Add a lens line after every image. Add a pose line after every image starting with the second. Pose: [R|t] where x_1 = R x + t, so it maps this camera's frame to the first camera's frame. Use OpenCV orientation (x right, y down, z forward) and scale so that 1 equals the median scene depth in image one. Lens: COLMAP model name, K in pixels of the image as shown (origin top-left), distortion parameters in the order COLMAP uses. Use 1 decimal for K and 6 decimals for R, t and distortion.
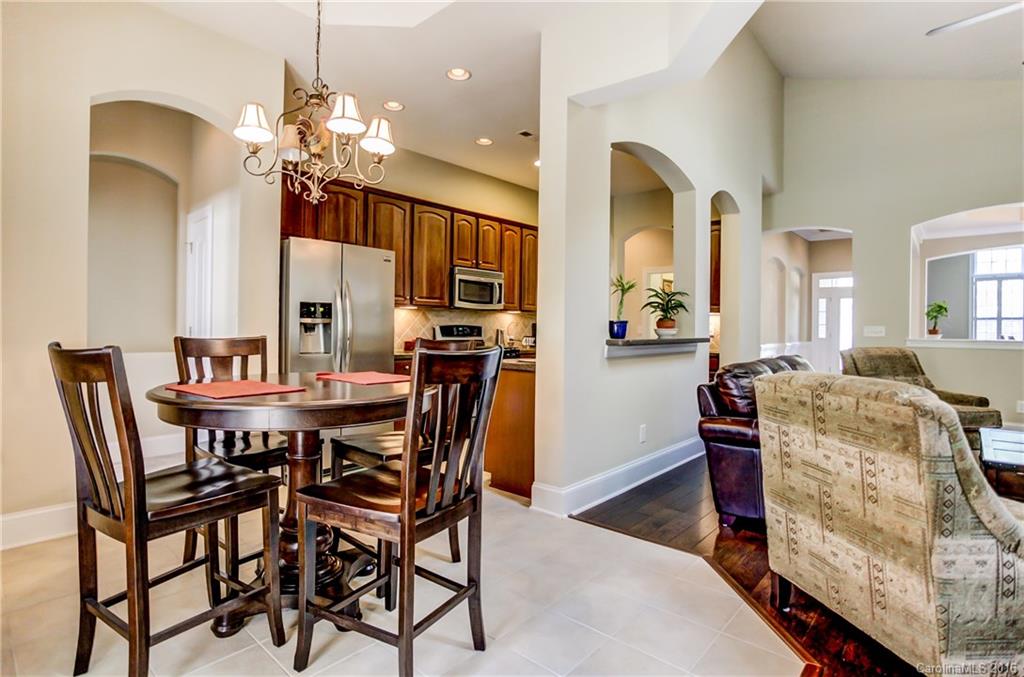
lens RADIAL K [[514.0, 0, 511.2], [0, 514.0, 316.4], [0, 0, 1]] dist [-0.025217, 0.000517]
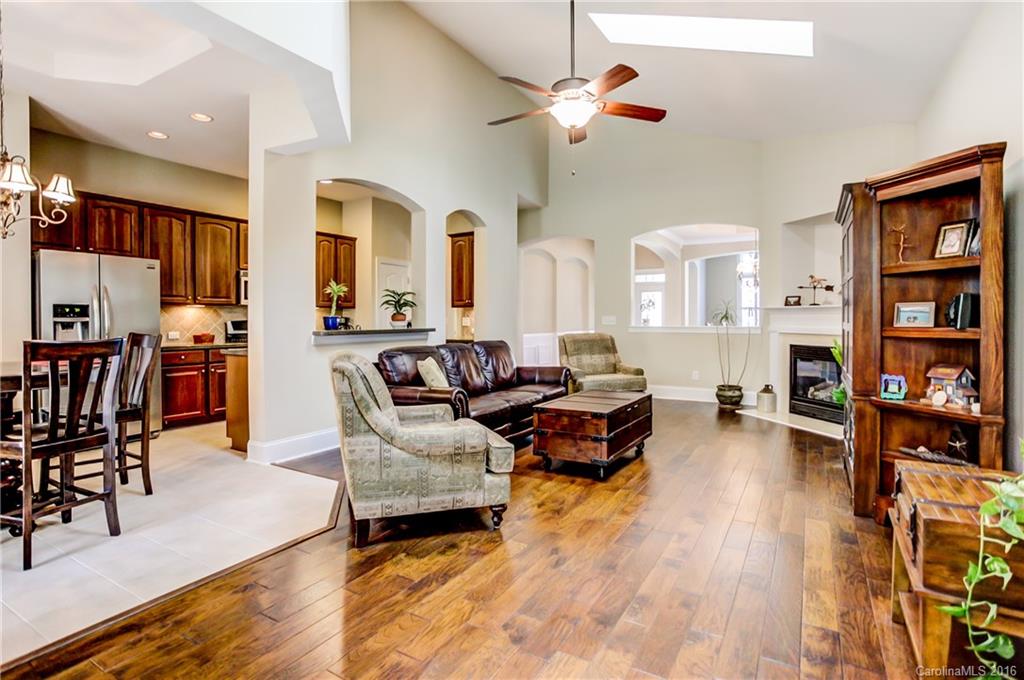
lens RADIAL K [[505.4, 0, 495.8], [0, 505.4, 315.1], [0, 0, 1]] dist [-0.000181, 0.000441]
pose [[0.986000, -0.011703, 0.166337, 0.327210], [0.009374, 0.999847, 0.014779, -0.008290], [-0.166484, -0.013013, 0.985958, -0.271553]]
